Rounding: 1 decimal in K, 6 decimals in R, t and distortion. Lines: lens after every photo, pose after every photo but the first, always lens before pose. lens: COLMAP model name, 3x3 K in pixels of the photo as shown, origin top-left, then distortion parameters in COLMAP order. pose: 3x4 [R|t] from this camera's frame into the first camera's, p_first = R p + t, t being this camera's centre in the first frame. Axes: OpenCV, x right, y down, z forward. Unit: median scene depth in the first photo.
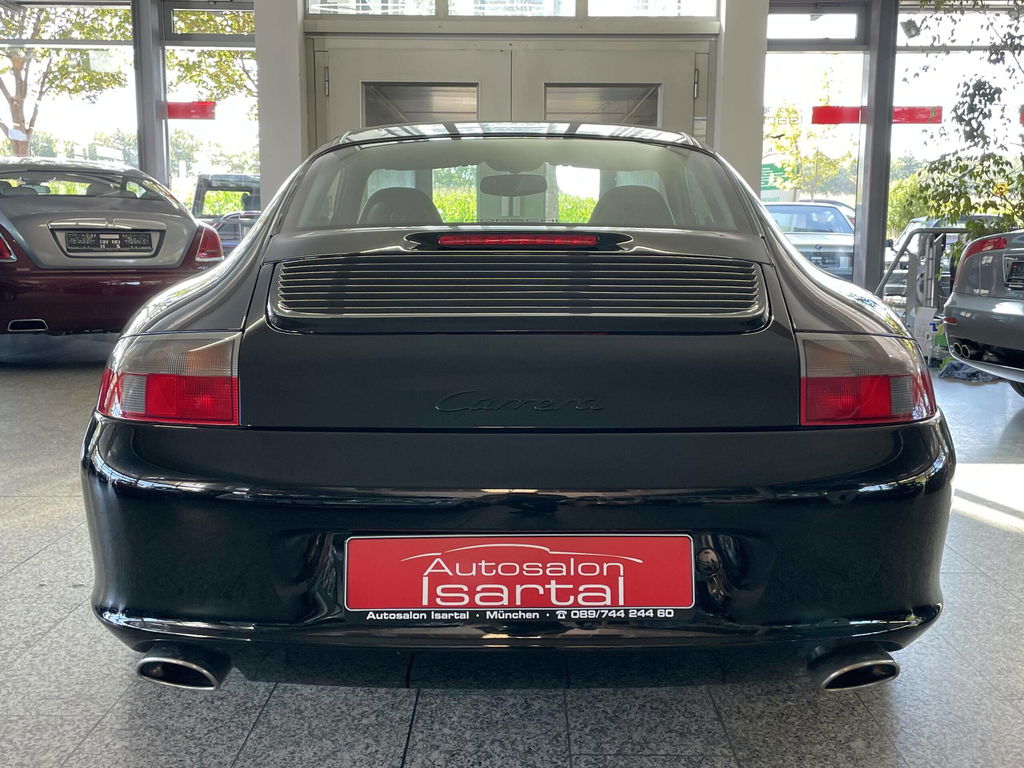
lens RADIAL K [[1030.1, 0, 512.0], [0, 1030.1, 384.0], [0, 0, 1]] dist [0.056462, -0.006808]
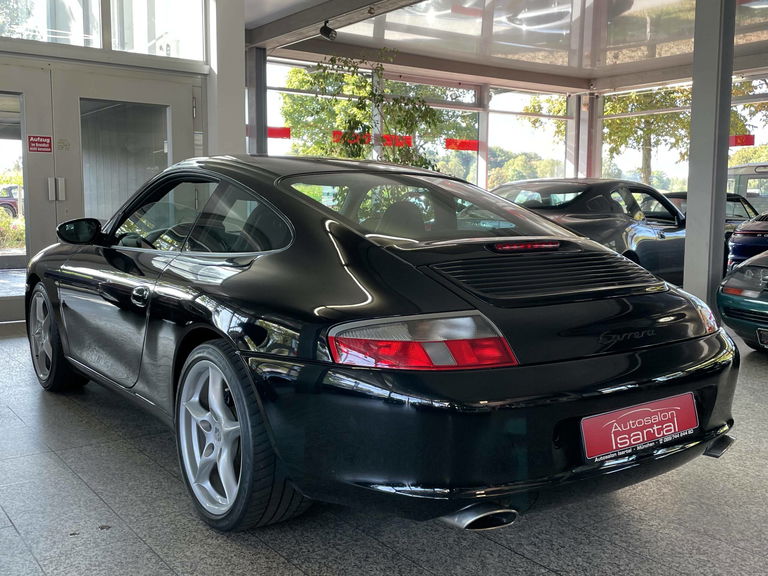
lens RADIAL K [[772.6, 0, 384.0], [0, 772.6, 288.0], [0, 0, 1]] dist [0.056462, -0.006808]
pose [[0.812606, -0.063816, 0.579309, -0.905726], [0.083203, 0.996508, -0.006936, -0.075545], [-0.576844, 0.053837, 0.815078, 0.055225]]
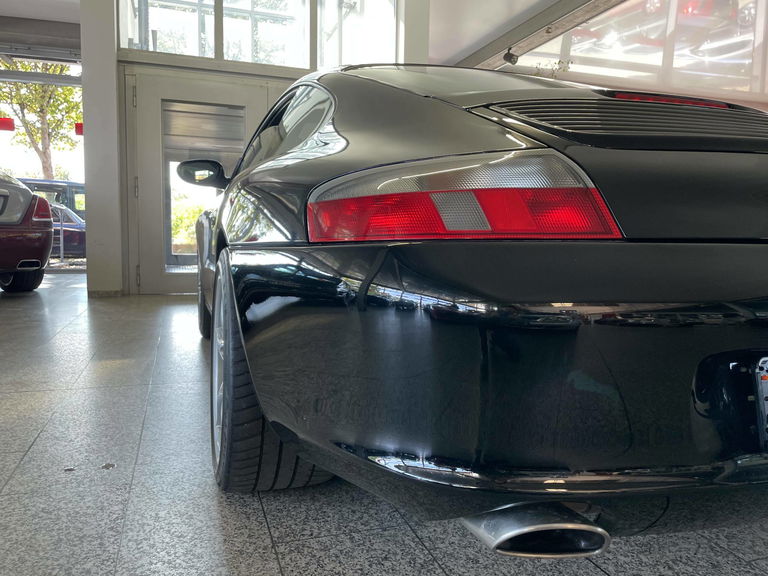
lens RADIAL K [[596.1, 0, 397.7], [0, 596.1, 302.2], [0, 0, 1]] dist [0.120391, -0.176025]
pose [[0.943112, -0.018051, 0.331986, -0.466711], [0.029409, 0.999140, -0.029220, 0.078474], [-0.331173, 0.037321, 0.942832, 0.456818]]
